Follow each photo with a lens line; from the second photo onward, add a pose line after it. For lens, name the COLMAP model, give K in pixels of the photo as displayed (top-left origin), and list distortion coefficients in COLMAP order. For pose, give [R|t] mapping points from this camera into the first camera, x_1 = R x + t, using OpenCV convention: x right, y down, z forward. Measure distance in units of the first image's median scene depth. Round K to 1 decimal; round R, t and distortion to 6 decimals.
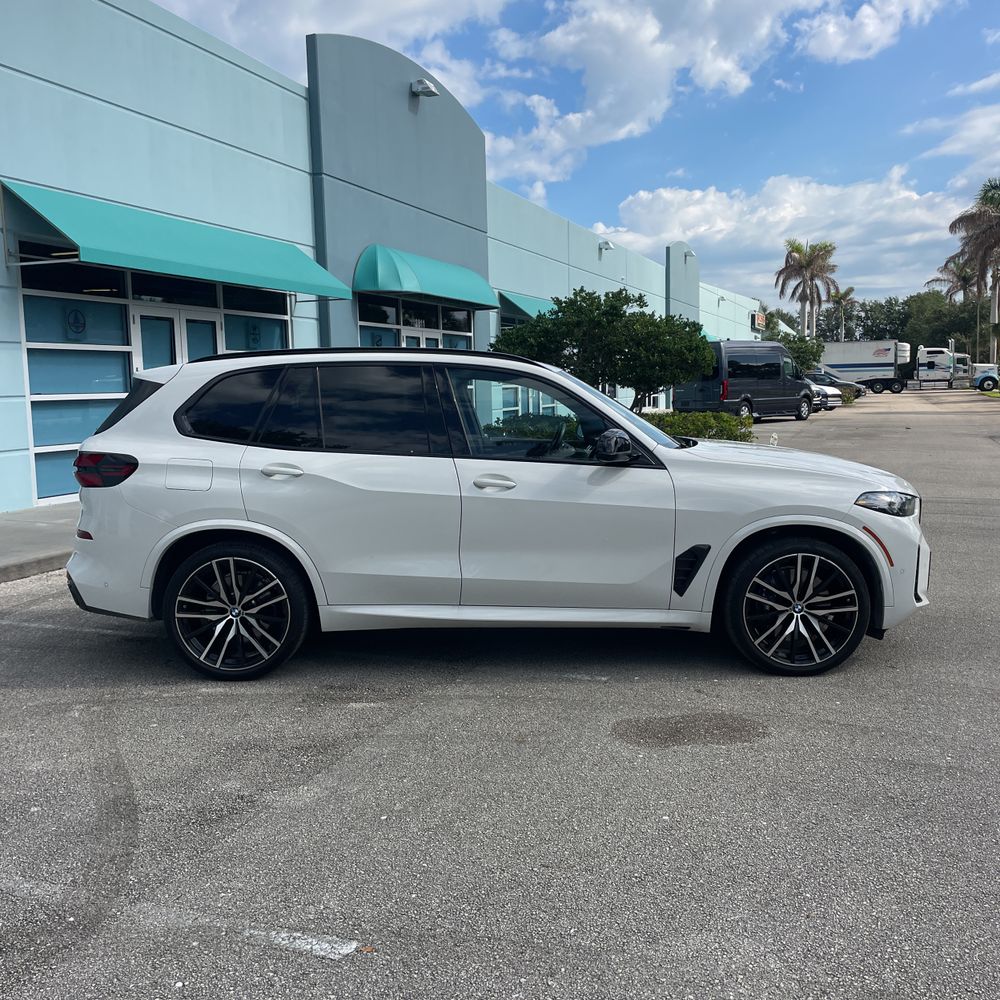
lens RADIAL K [[1004.4, 0, 507.7], [0, 1004.4, 502.3], [0, 0, 1]] dist [0.095877, -0.125897]
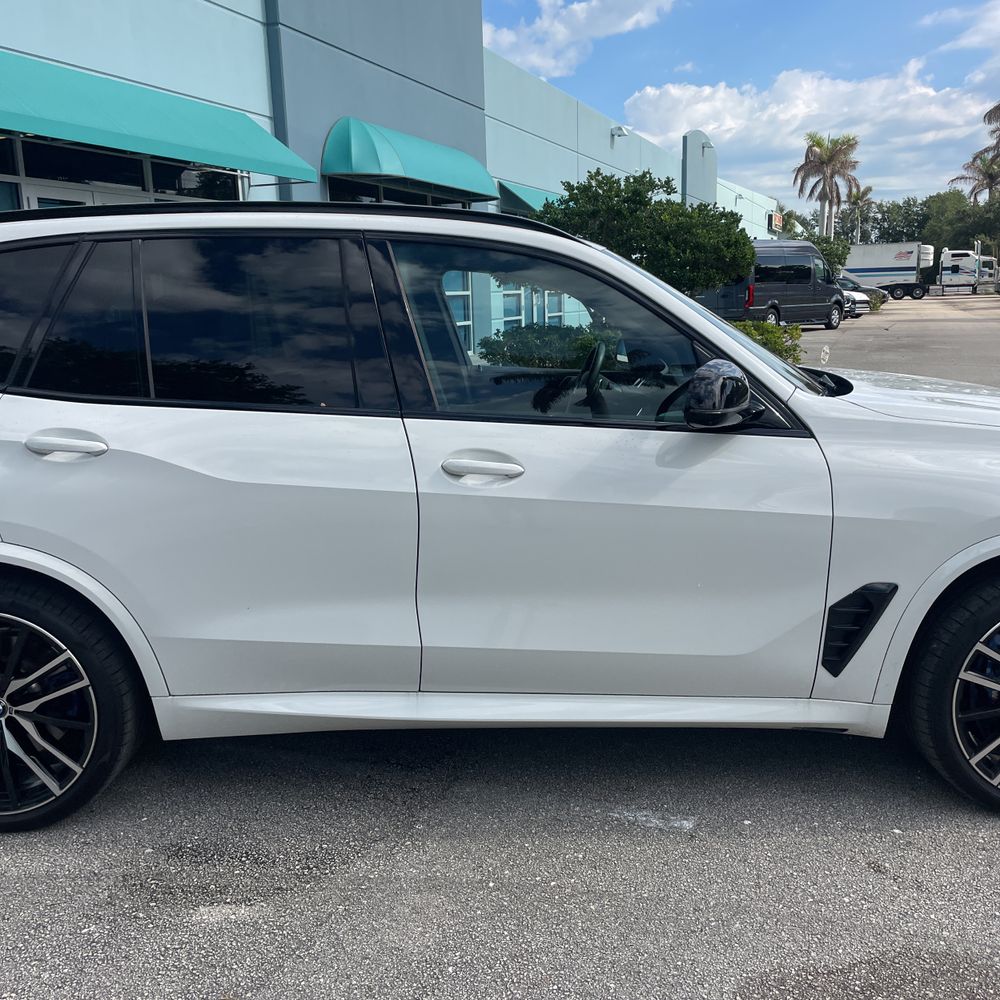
lens RADIAL K [[1004.4, 0, 507.7], [0, 1004.4, 502.3], [0, 0, 1]] dist [0.095877, -0.125897]
pose [[0.999993, -0.002982, -0.002241, 0.000446], [0.003167, 0.996105, 0.088116, -0.022363], [0.001969, -0.088122, 0.996108, 0.231730]]
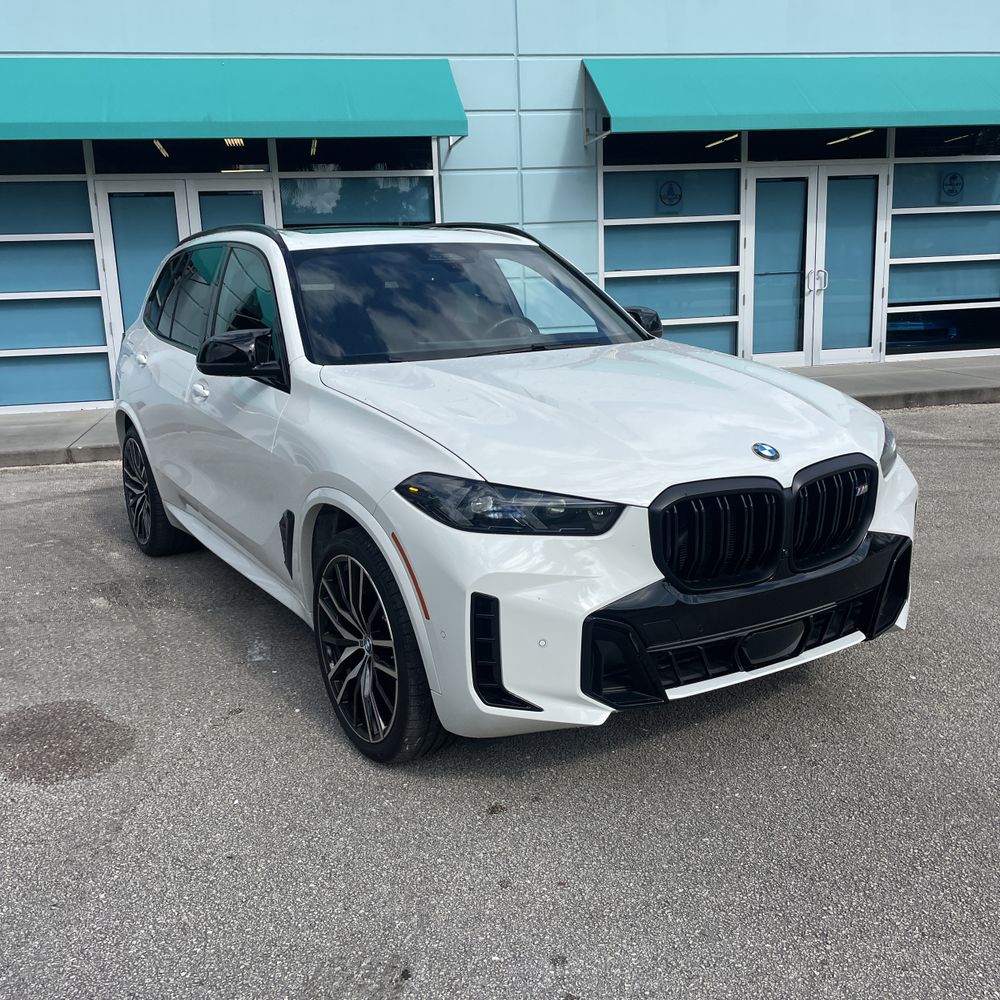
lens RADIAL K [[1012.9, 0, 500.0], [0, 1012.9, 500.0], [0, 0, 1]] dist [0.000972, 0.010152]
pose [[0.520794, 0.161369, -0.838292, 0.376105], [-0.063235, 0.986566, 0.150627, -0.026524], [0.851337, -0.025436, 0.524002, 0.377368]]
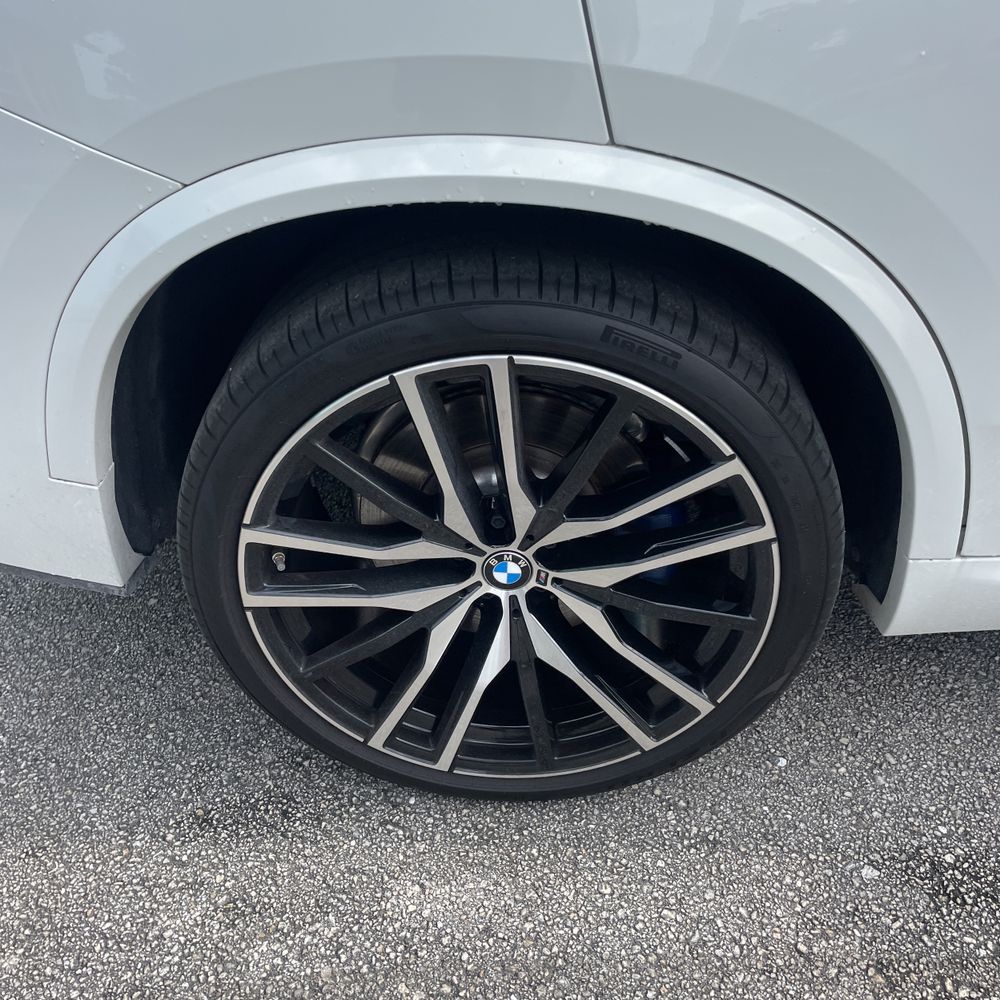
lens RADIAL K [[1004.4, 0, 507.7], [0, 1004.4, 502.3], [0, 0, 1]] dist [0.095877, -0.125897]
pose [[0.998947, 0.012271, -0.044200, -0.126817], [0.010658, 0.875098, 0.483829, -0.004405], [0.044617, -0.483790, 0.874046, 0.399070]]
